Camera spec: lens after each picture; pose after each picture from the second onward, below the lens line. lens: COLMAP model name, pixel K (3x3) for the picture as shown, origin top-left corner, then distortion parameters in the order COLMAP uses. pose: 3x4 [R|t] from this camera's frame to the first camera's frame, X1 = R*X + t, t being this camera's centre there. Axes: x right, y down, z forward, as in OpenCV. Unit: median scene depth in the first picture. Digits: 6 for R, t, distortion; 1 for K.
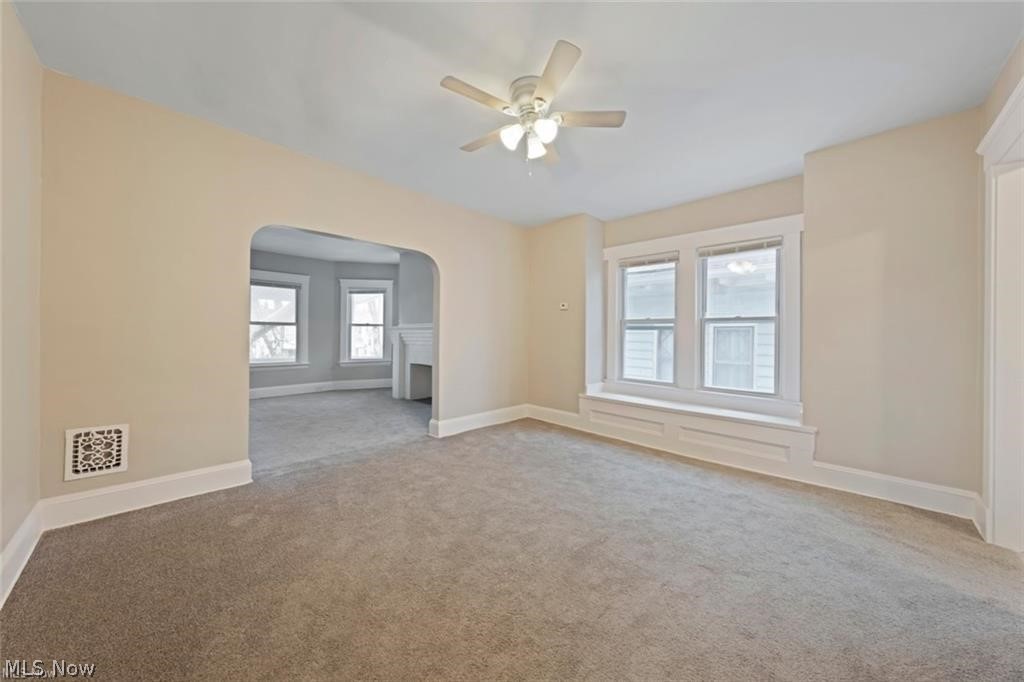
lens RADIAL K [[345.9, 0, 510.3], [0, 345.9, 335.5], [0, 0, 1]] dist [-0.001086, -0.000072]
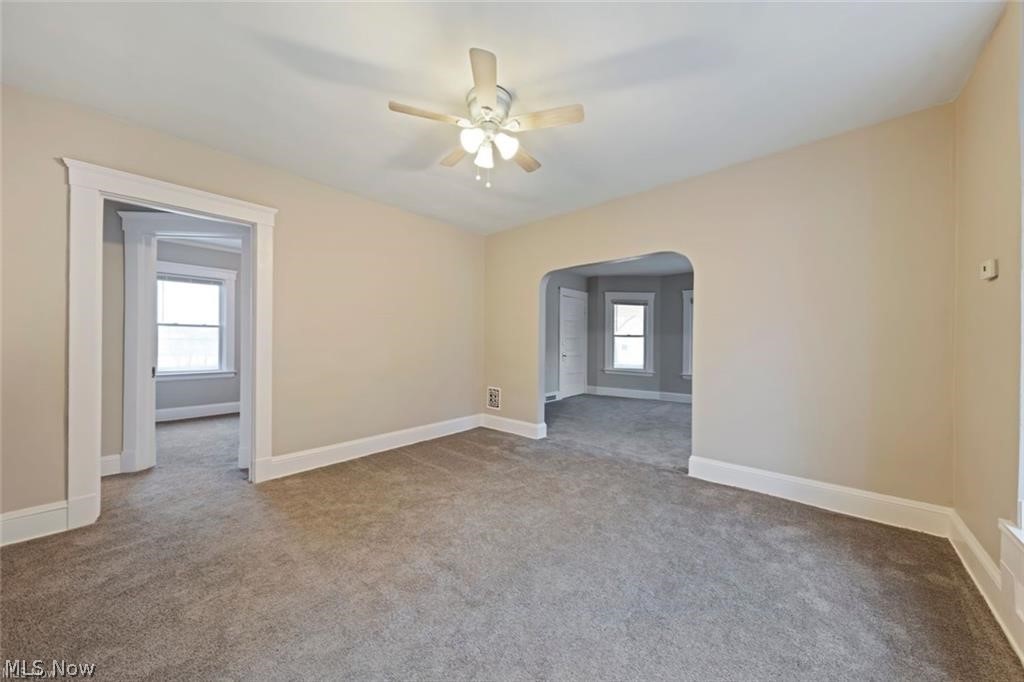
lens RADIAL K [[347.9, 0, 512.0], [0, 347.9, 341.0], [0, 0, 1]] dist [-0.001319, -0.000097]
pose [[0.052791, -0.013172, -0.998519, 0.615662], [-0.003862, 0.999903, -0.013395, -0.000303], [0.998598, 0.004563, 0.052735, 0.594220]]
